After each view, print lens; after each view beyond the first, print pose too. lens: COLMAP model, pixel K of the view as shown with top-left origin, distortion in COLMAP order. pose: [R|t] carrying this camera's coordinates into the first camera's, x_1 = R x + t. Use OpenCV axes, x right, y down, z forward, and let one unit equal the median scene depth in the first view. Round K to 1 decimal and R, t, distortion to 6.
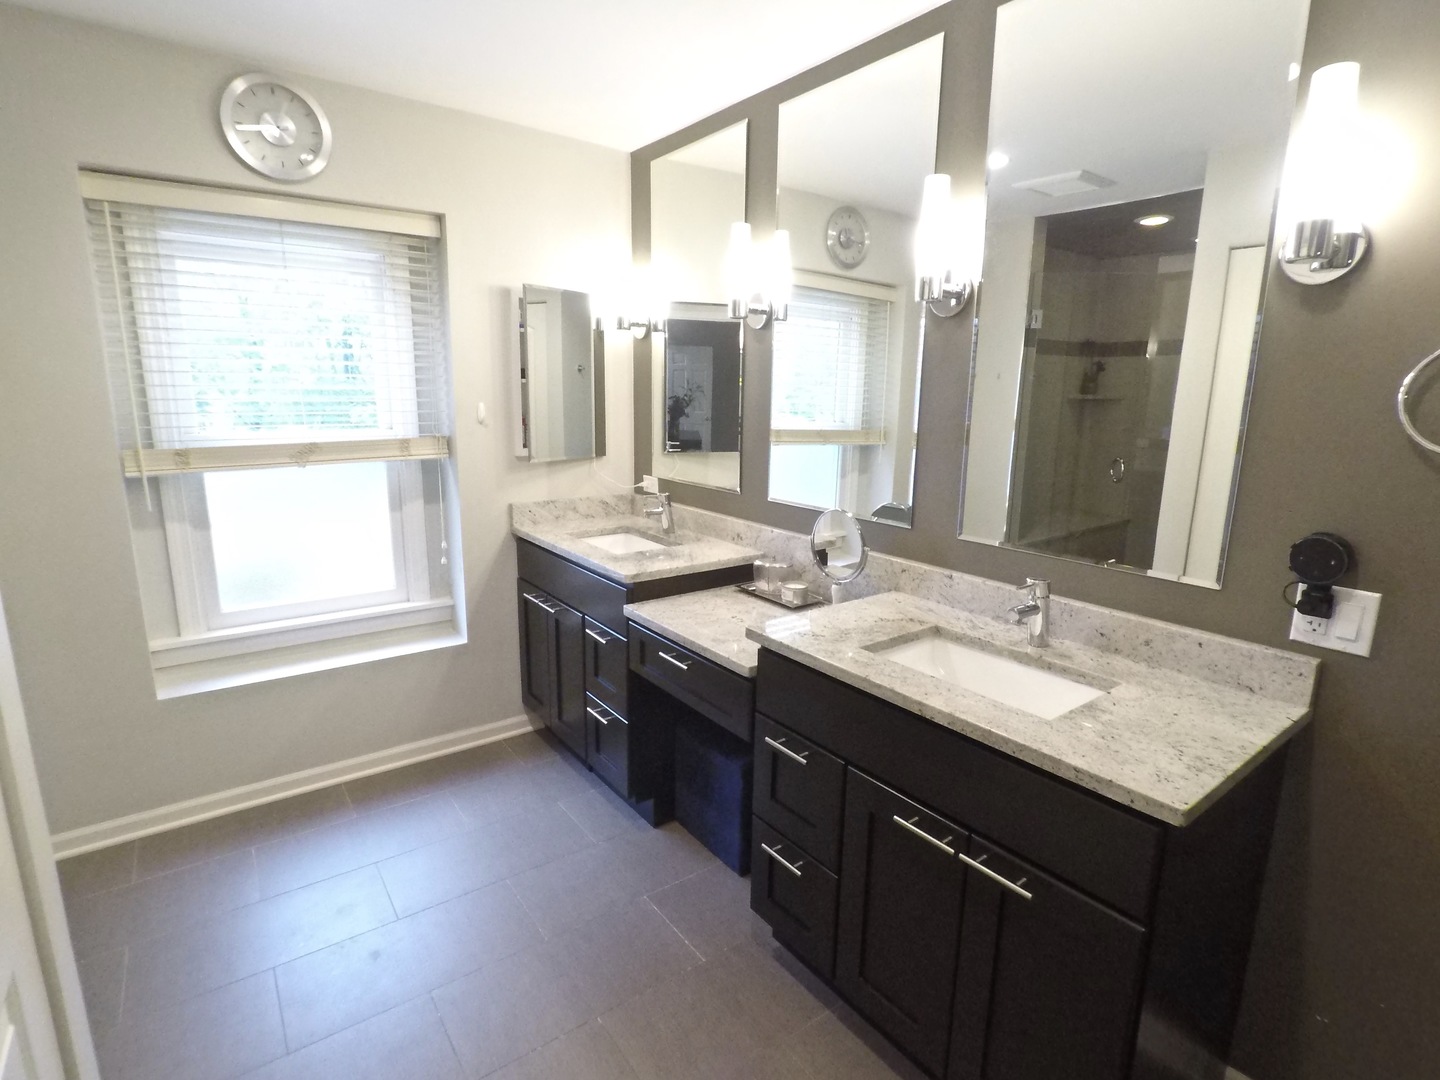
lens RADIAL K [[728.8, 0, 714.2], [0, 728.8, 539.9], [0, 0, 1]] dist [-0.019613, 0.003394]
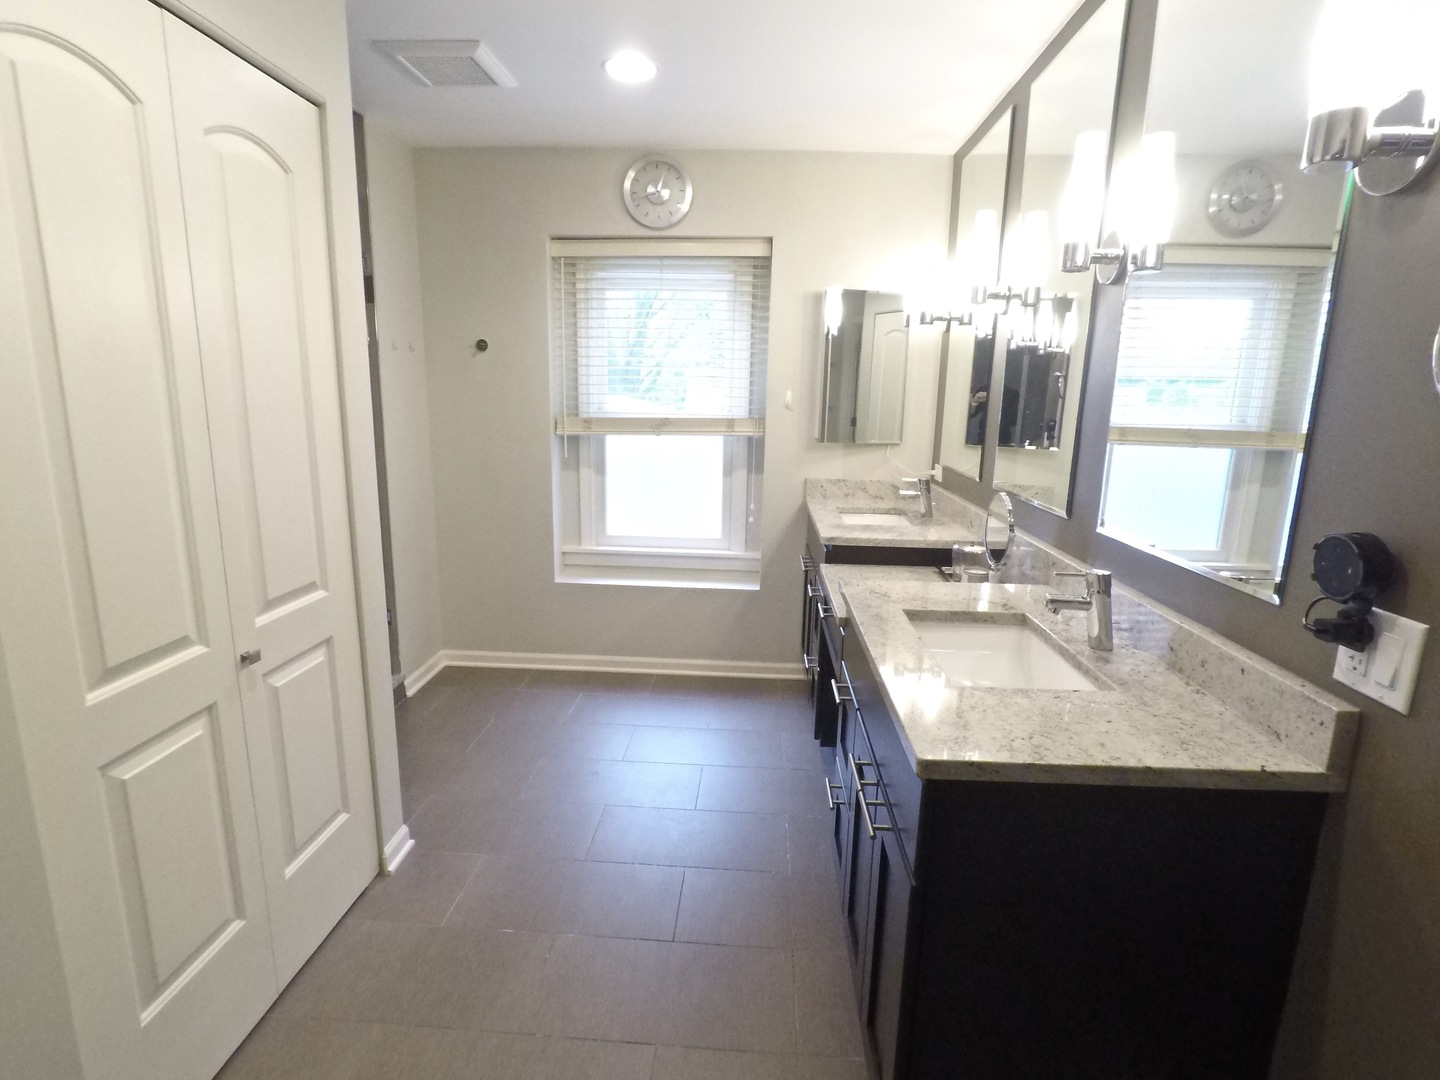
lens RADIAL K [[728.8, 0, 694.0], [0, 728.8, 527.2], [0, 0, 1]] dist [-0.019613, 0.003394]
pose [[0.758236, 0.121384, -0.640581, 0.386188], [-0.138930, 0.990031, 0.023154, 0.029891], [0.637006, 0.071440, 0.767541, 0.002722]]
